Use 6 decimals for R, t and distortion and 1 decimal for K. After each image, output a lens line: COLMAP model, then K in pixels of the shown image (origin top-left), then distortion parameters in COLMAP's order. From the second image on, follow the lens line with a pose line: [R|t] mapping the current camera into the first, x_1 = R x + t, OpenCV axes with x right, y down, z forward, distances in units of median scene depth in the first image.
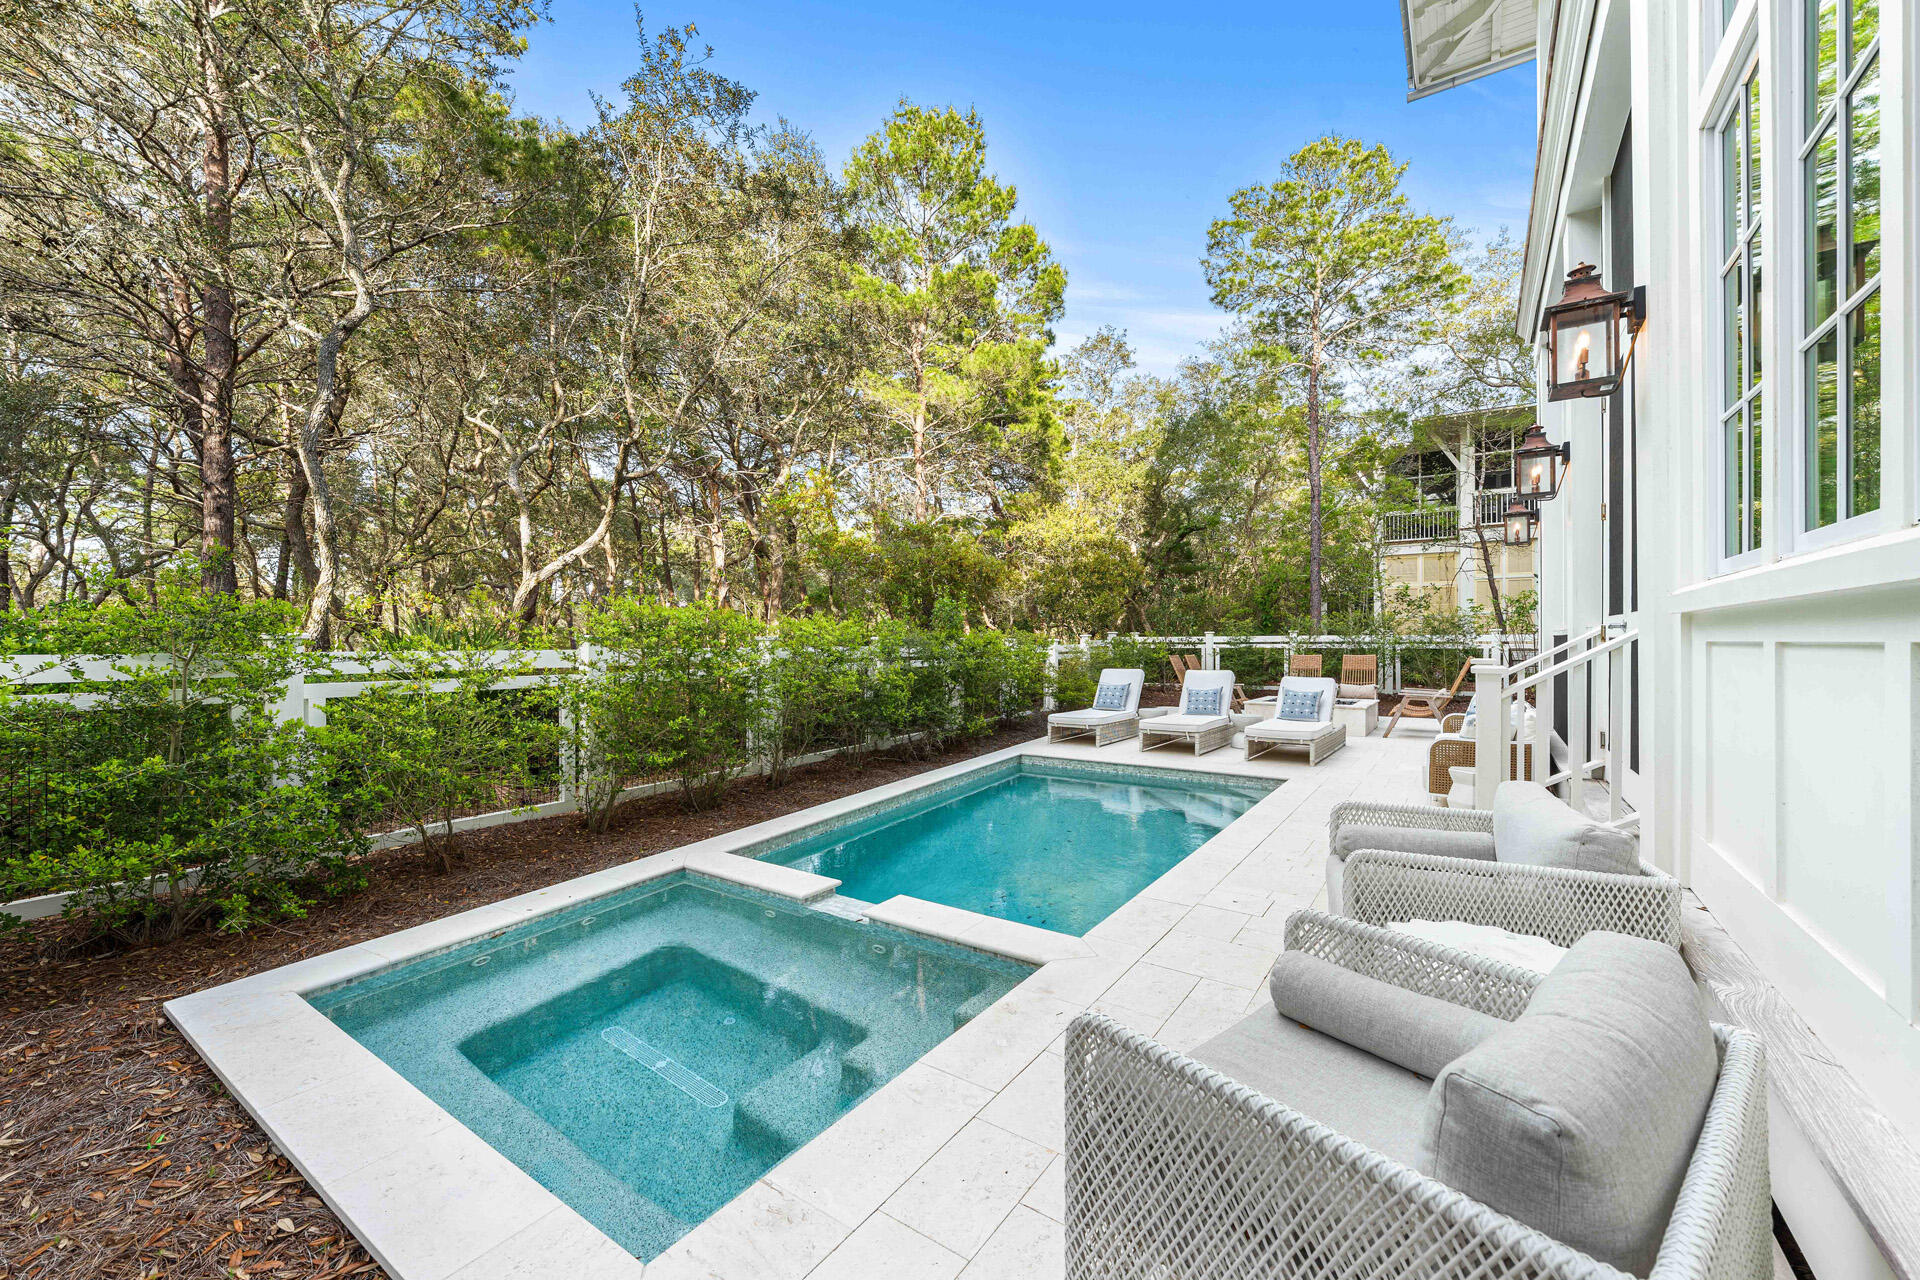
lens RADIAL K [[773.1, 0, 951.6], [0, 773.1, 642.3], [0, 0, 1]] dist [-0.000033, -0.000019]
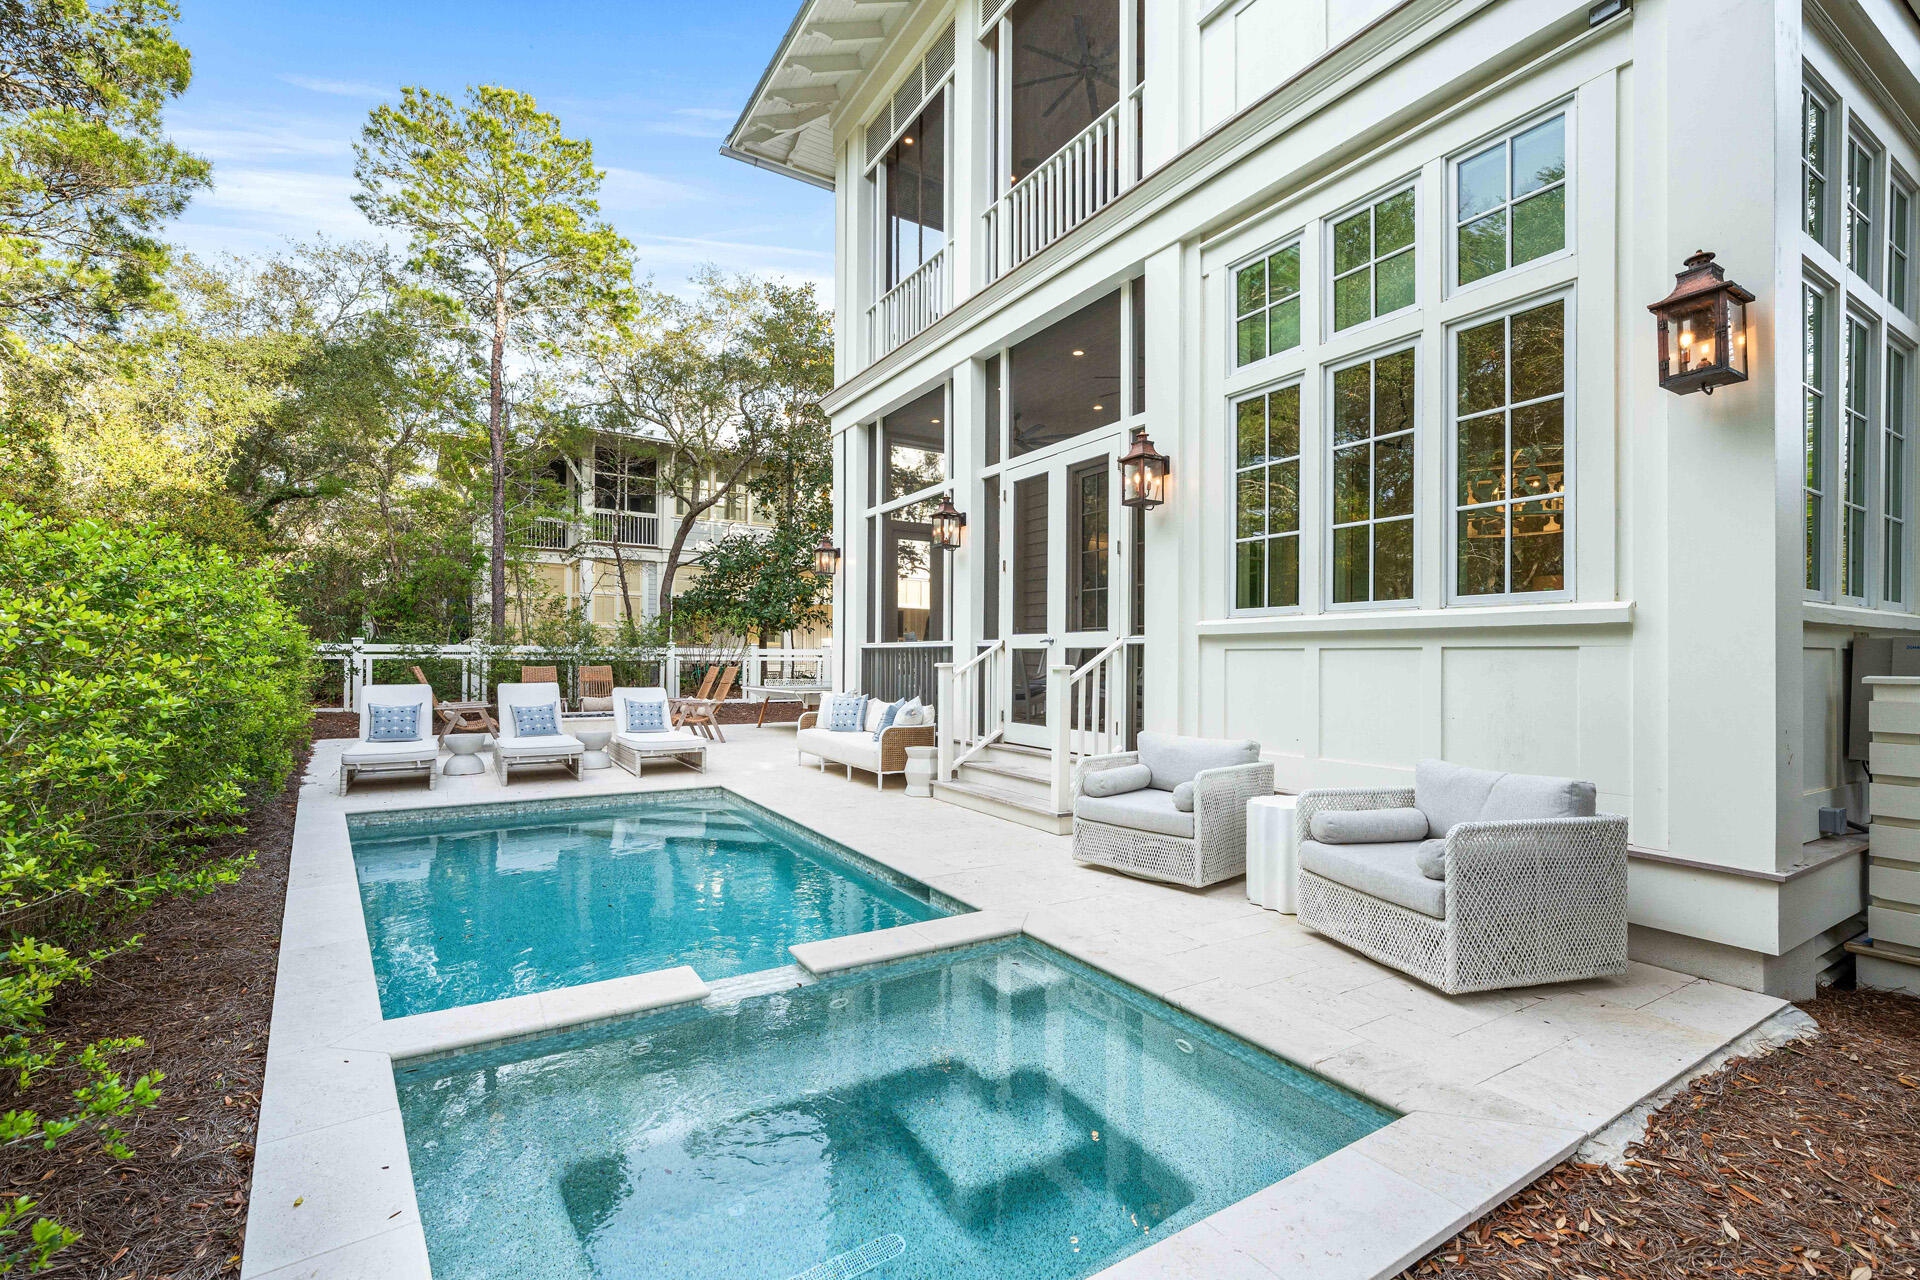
lens RADIAL K [[863.0, 0, 969.4], [0, 863.0, 642.7], [0, 0, 1]] dist [0.022800, 0.000202]
pose [[0.391217, 0.021062, 0.920058, -0.261577], [-0.004409, 0.999769, -0.021012, 0.006344], [-0.920288, 0.004163, 0.391219, 0.141223]]
